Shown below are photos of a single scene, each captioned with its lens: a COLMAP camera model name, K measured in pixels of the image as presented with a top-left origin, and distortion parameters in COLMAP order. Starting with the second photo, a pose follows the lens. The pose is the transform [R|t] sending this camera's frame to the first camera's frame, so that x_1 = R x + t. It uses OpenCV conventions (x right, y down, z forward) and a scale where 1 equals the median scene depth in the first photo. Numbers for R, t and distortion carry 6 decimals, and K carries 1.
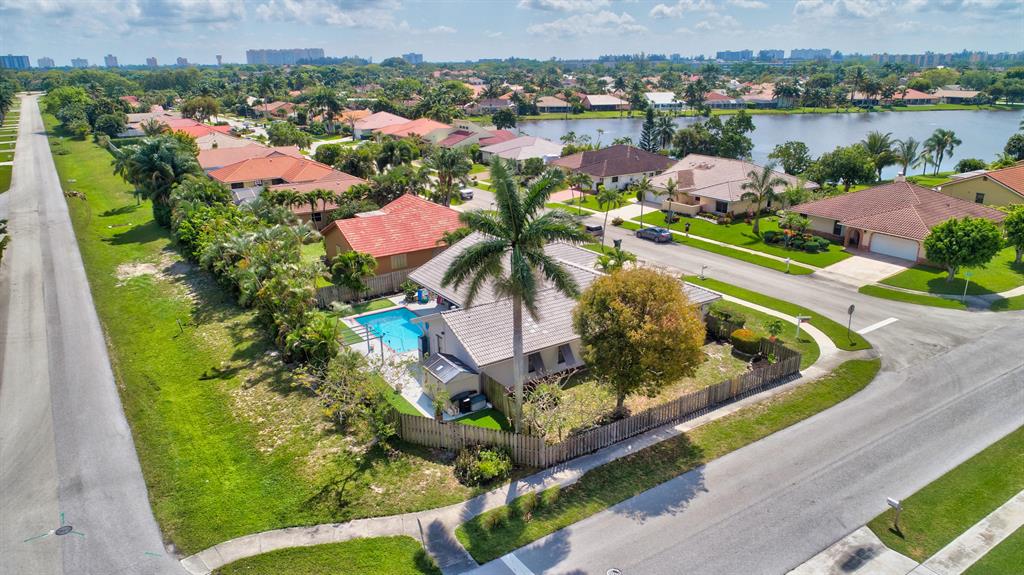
lens RADIAL K [[673.0, 0, 512.0], [0, 673.0, 287.5], [0, 0, 1]] dist [-0.005417, -0.000549]
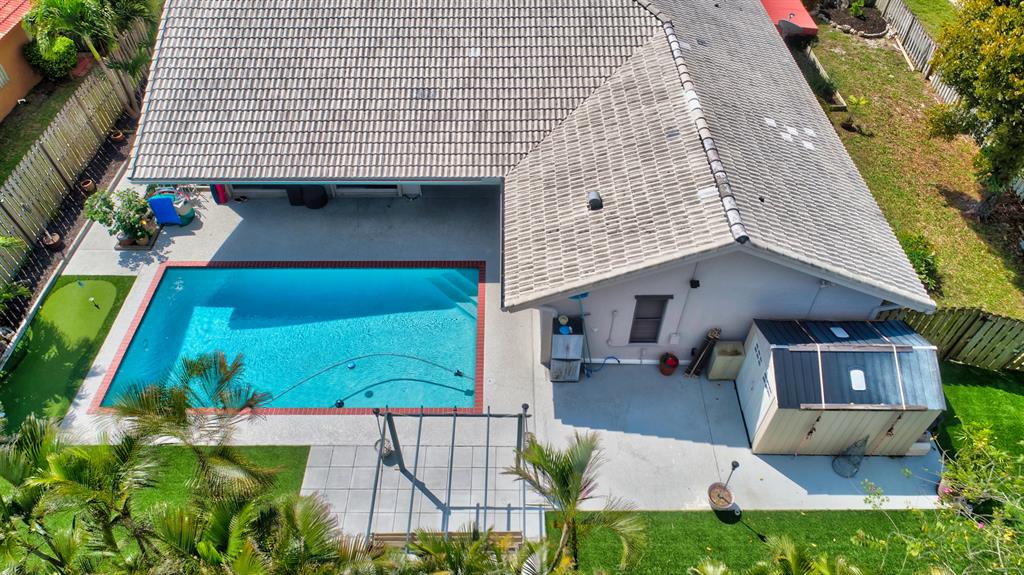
lens RADIAL K [[673.0, 0, 512.0], [0, 673.0, 287.5], [0, 0, 1]] dist [-0.005417, -0.000549]
pose [[0.560948, -0.604339, 0.565784, -0.174371], [0.259995, 0.777464, 0.572671, -0.072762], [-0.785964, -0.174138, 0.593242, 0.454949]]
